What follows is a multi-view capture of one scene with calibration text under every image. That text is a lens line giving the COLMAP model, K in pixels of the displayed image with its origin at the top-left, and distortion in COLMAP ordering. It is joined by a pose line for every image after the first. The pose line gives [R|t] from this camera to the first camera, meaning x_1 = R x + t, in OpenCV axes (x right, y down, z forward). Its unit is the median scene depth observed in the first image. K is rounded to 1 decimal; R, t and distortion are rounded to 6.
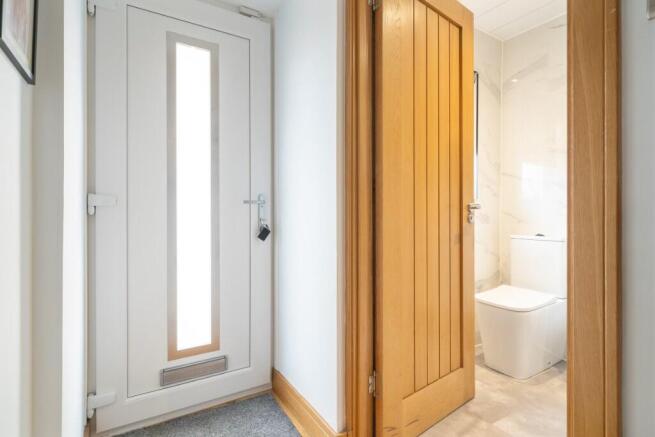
lens RADIAL K [[322.8, 0, 327.5], [0, 322.8, 218.5], [0, 0, 1]] dist [0.000645, 0.000083]
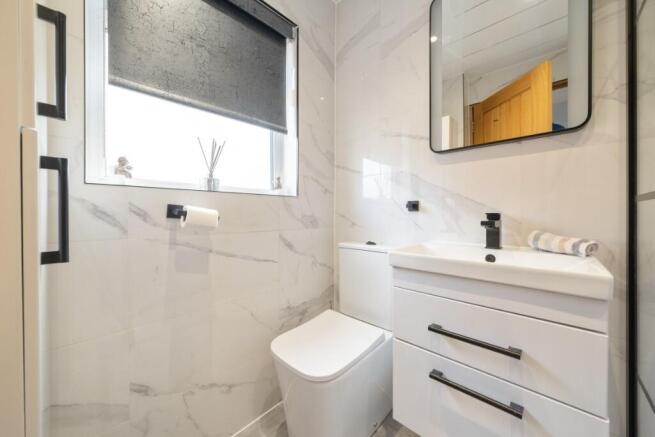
lens RADIAL K [[245.0, 0, 326.7], [0, 245.0, 215.4], [0, 0, 1]] dist [-0.000516, -0.000030]
pose [[0.963464, -0.004303, 0.267805, 0.357900], [0.004827, 0.999988, -0.001297, -0.013077], [-0.267796, 0.002542, 0.963472, 0.416187]]
